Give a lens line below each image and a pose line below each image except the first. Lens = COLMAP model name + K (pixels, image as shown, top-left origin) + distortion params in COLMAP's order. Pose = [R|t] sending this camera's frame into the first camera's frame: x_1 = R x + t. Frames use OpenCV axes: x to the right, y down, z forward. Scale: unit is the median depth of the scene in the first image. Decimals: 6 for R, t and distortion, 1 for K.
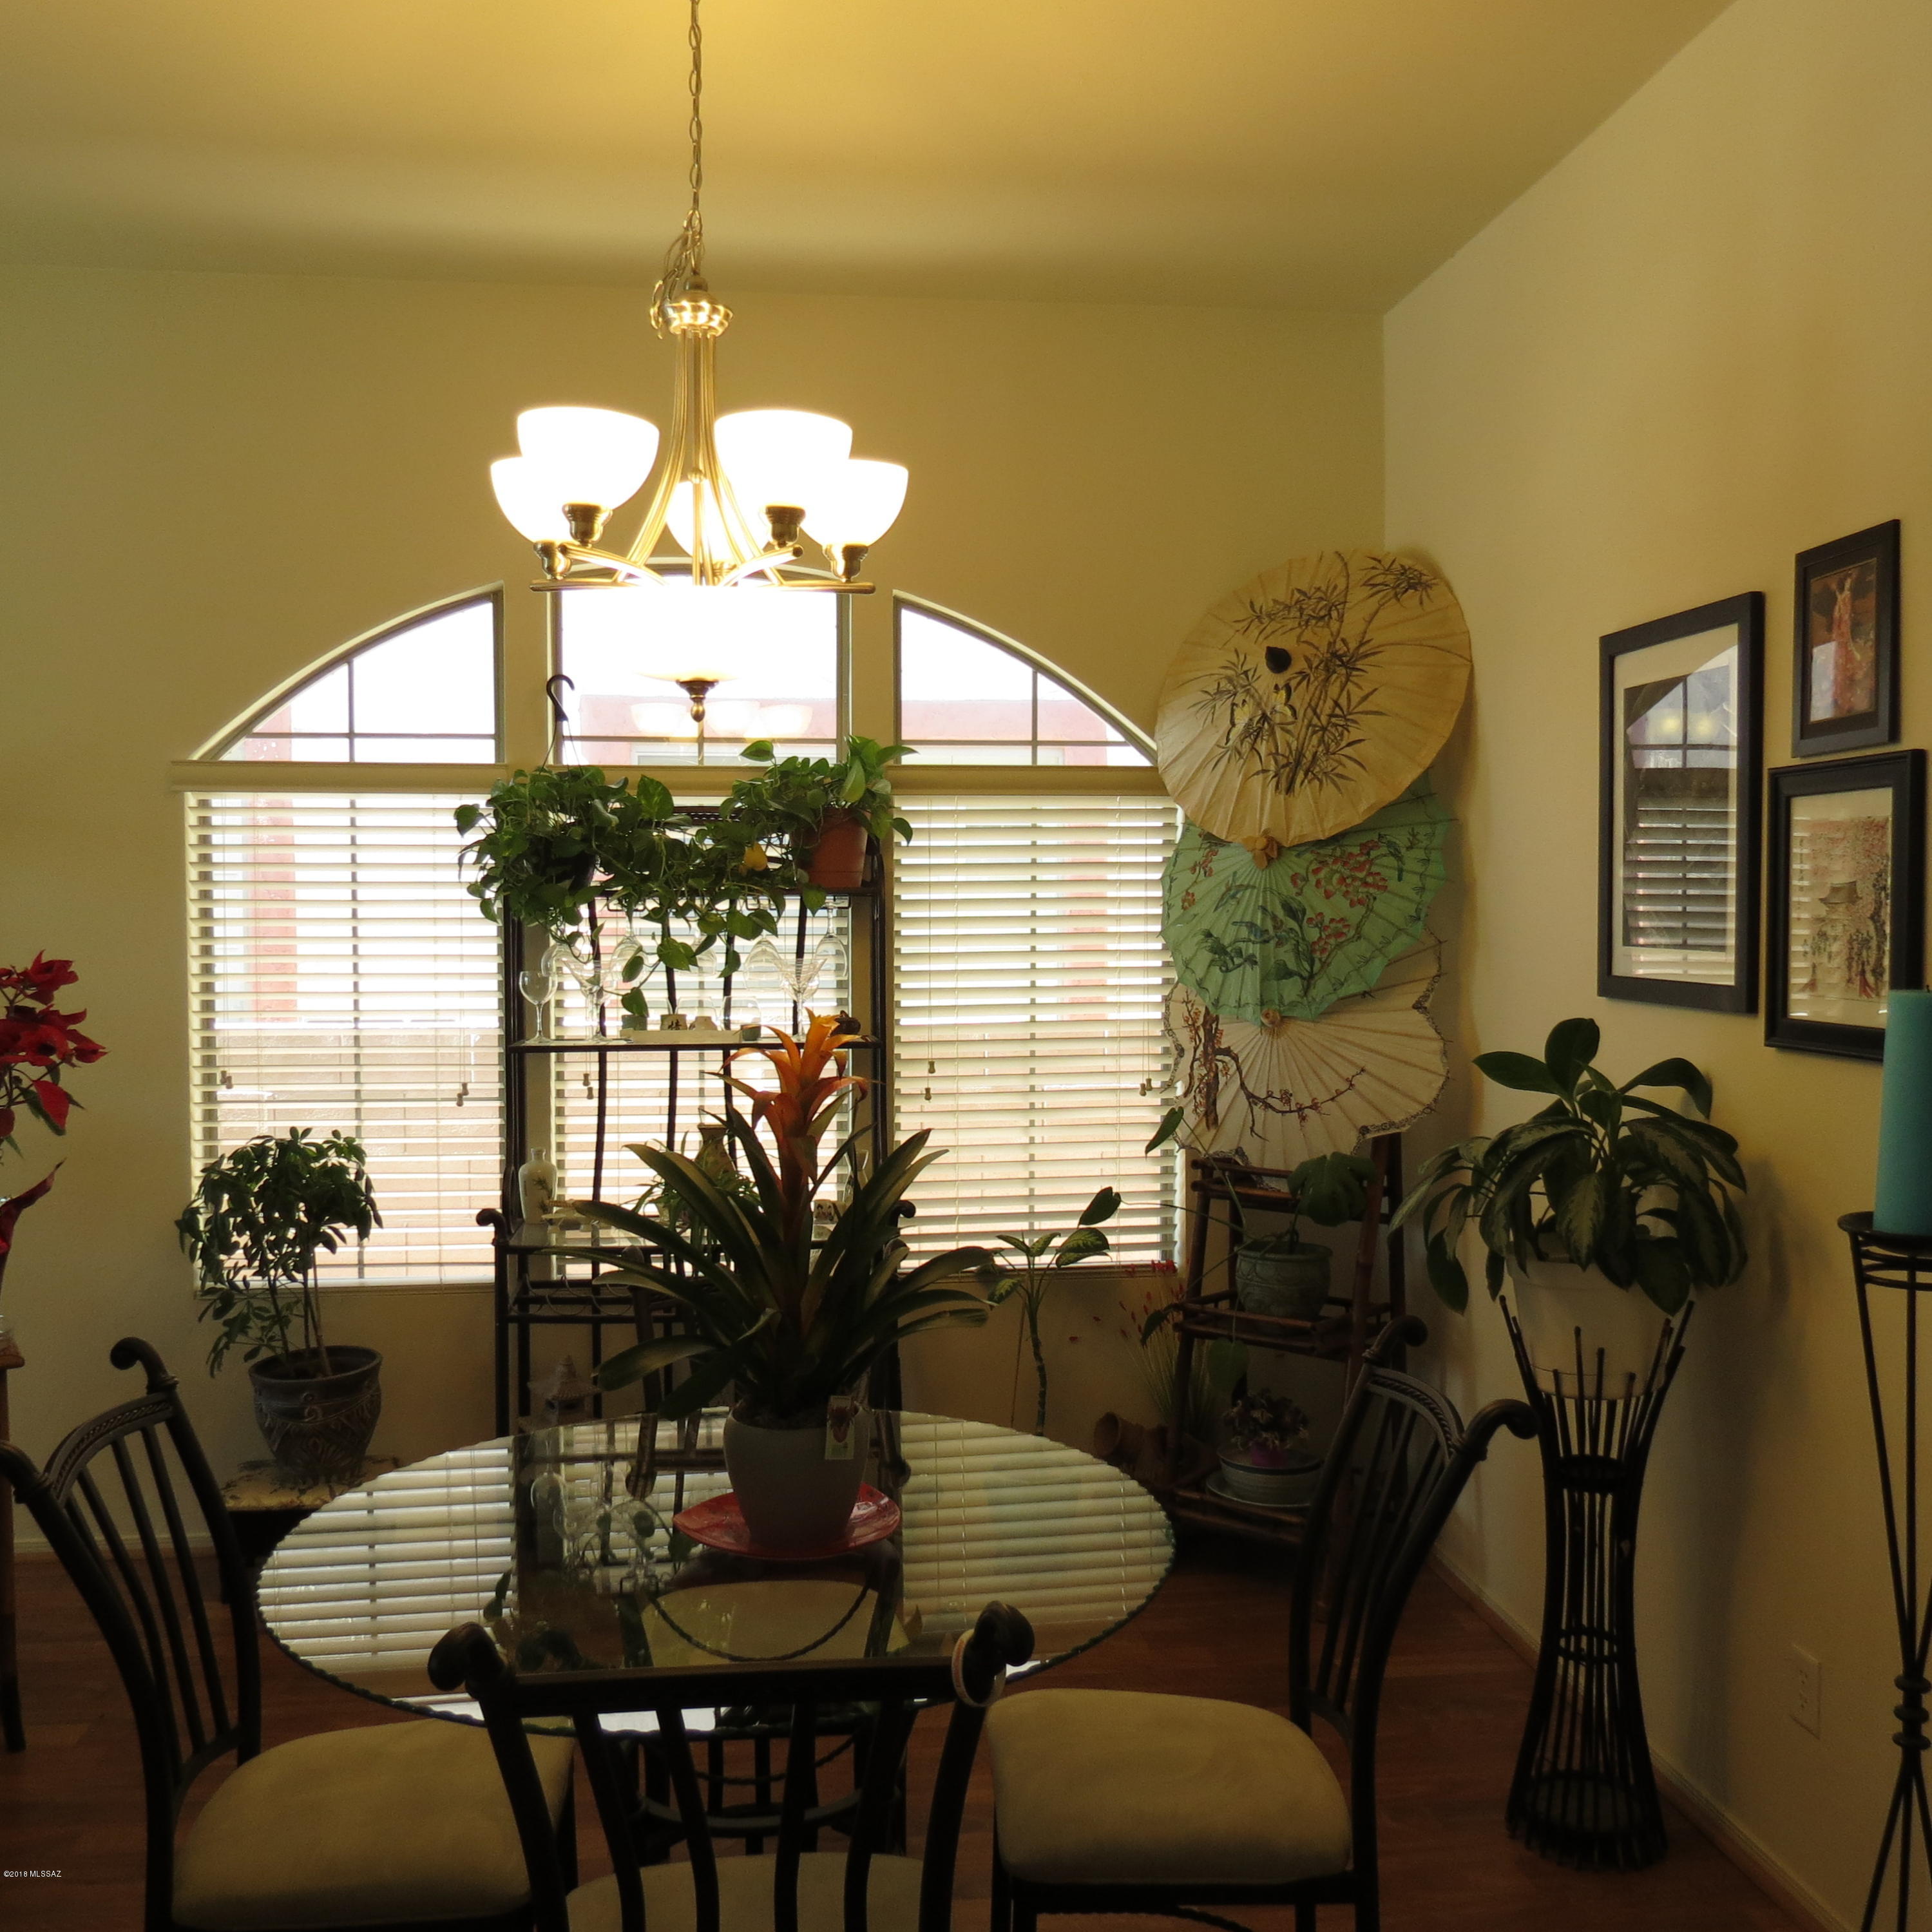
lens RADIAL K [[1818.9, 0, 965.7], [0, 1818.9, 960.3], [0, 0, 1]] dist [-0.029047, 0.000000]
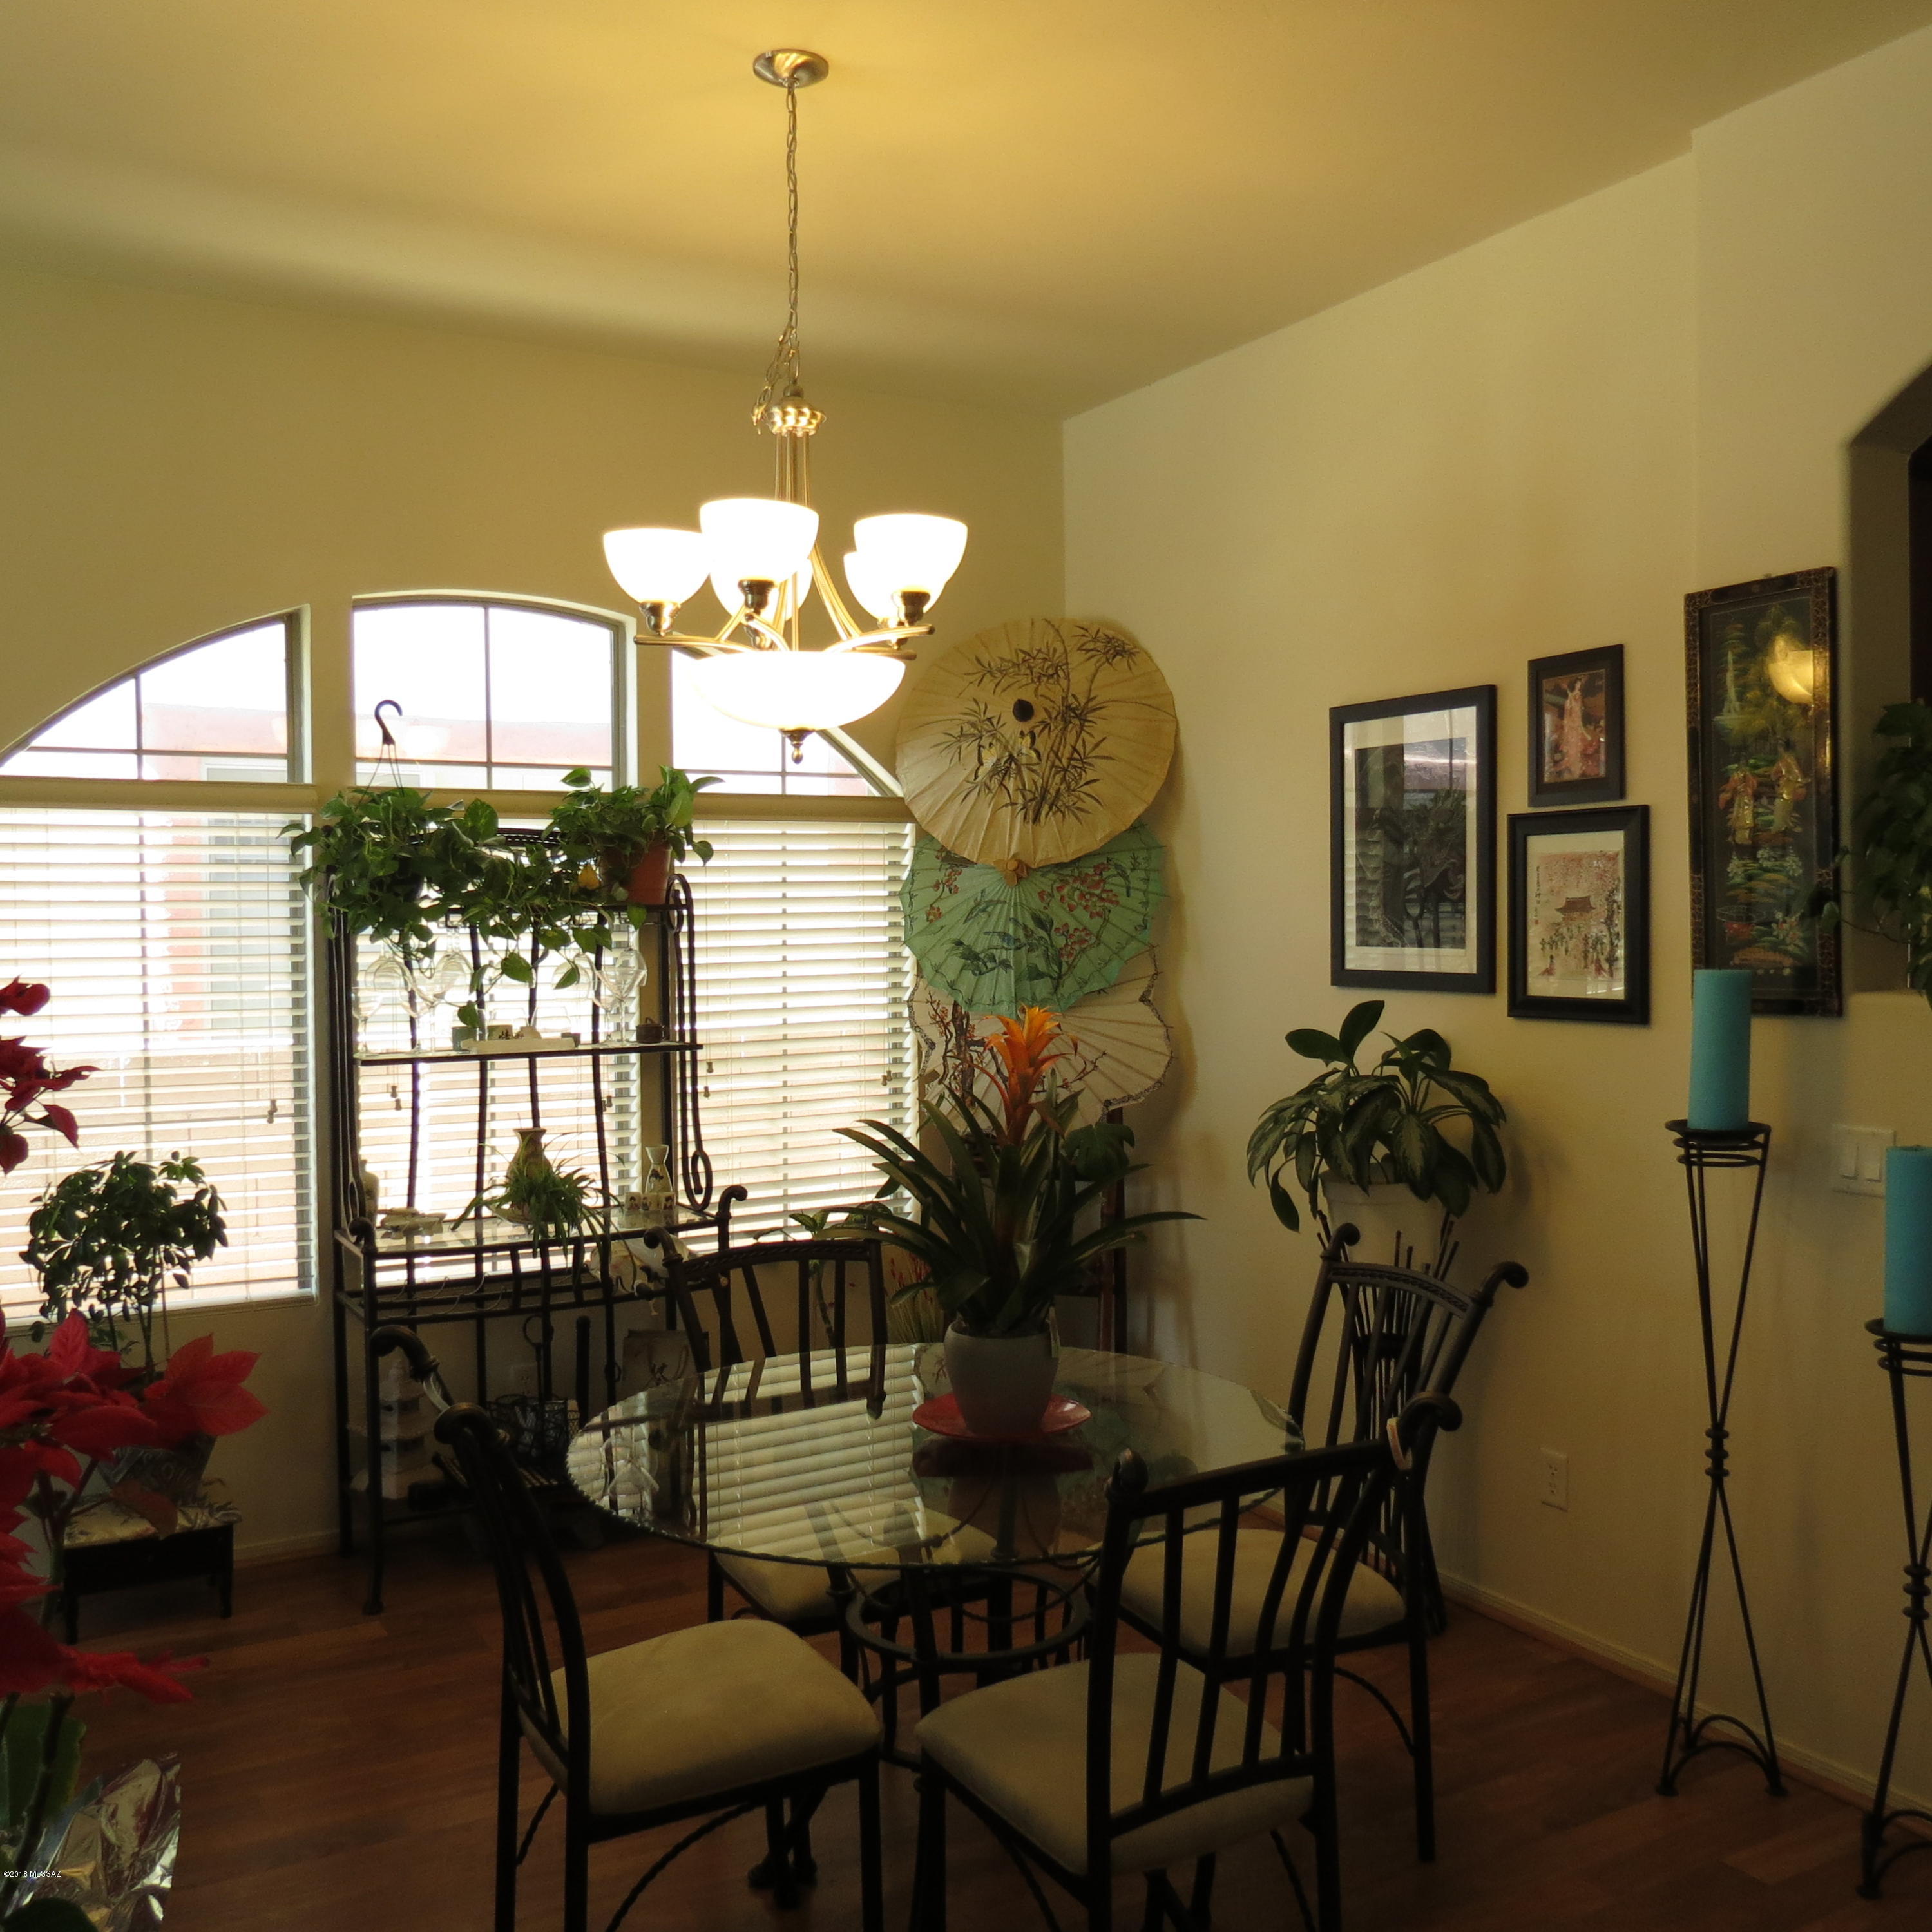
lens RADIAL K [[1818.9, 0, 970.5], [0, 1818.9, 961.9], [0, 0, 1]] dist [-0.029047, 0.000000]
pose [[0.924344, -0.016795, 0.381190, -0.315921], [0.019436, 0.999806, -0.003080, 0.001580], [-0.381064, 0.010255, 0.924492, -0.081495]]
